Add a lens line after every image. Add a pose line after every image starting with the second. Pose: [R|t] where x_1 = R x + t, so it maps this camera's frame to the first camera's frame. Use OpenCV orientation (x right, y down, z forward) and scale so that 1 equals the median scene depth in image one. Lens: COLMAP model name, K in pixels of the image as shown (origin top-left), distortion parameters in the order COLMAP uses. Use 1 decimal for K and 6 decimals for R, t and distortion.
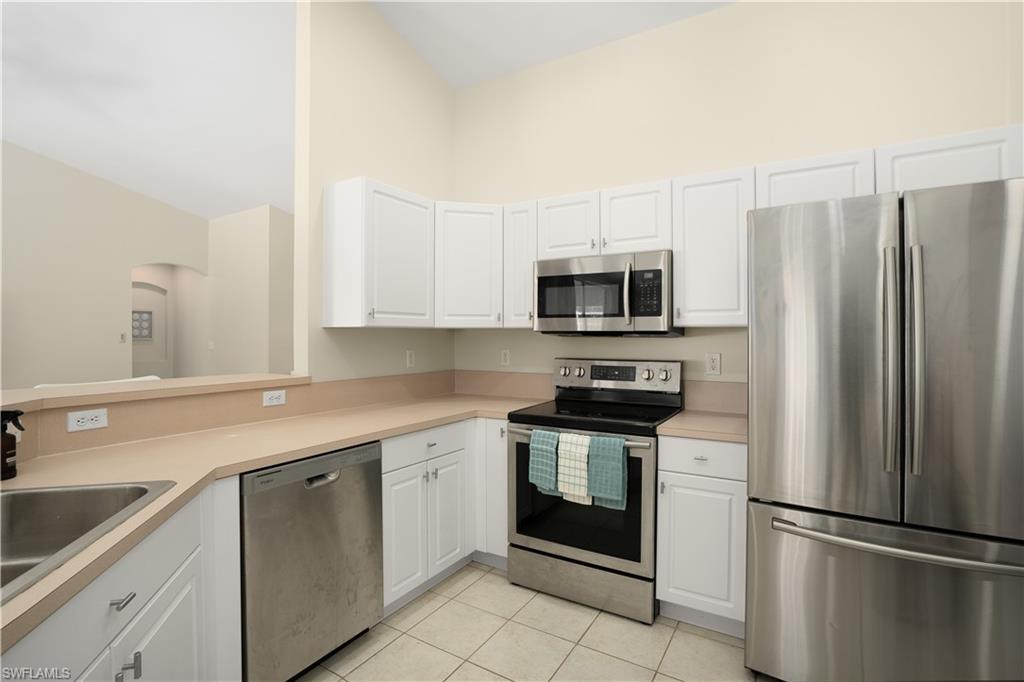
lens RADIAL K [[486.8, 0, 506.8], [0, 486.8, 333.5], [0, 0, 1]] dist [-0.045105, 0.011804]
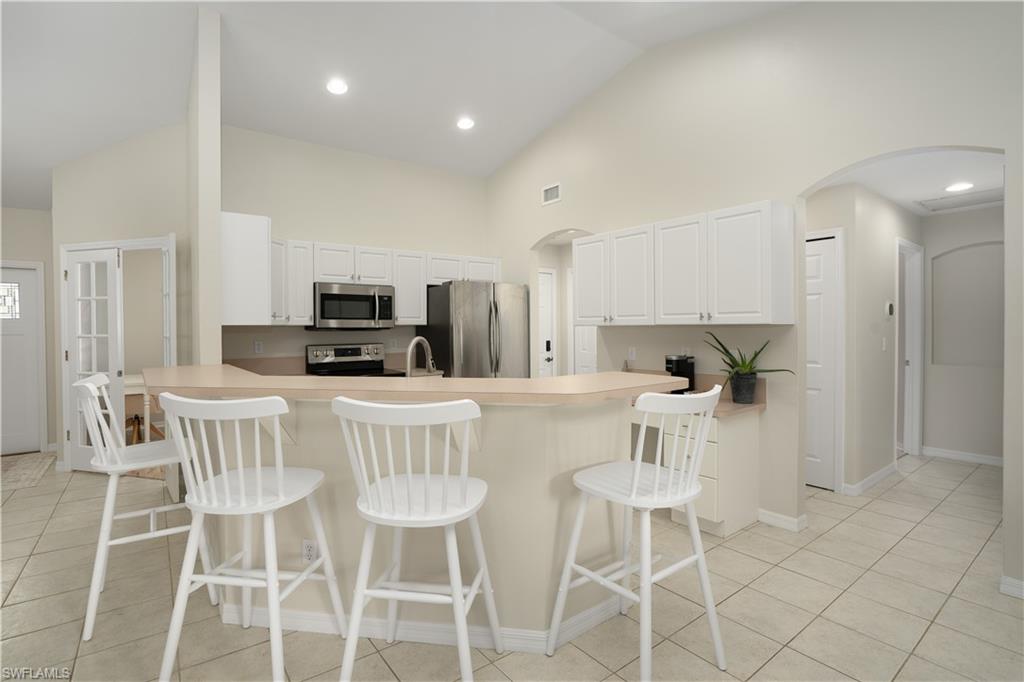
lens RADIAL K [[486.8, 0, 506.8], [0, 486.8, 333.5], [0, 0, 1]] dist [-0.045105, 0.011804]
pose [[0.361000, -0.013167, 0.932473, -1.188360], [0.002936, 0.999911, 0.012983, -0.003874], [-0.932561, -0.001949, 0.361007, -0.129348]]
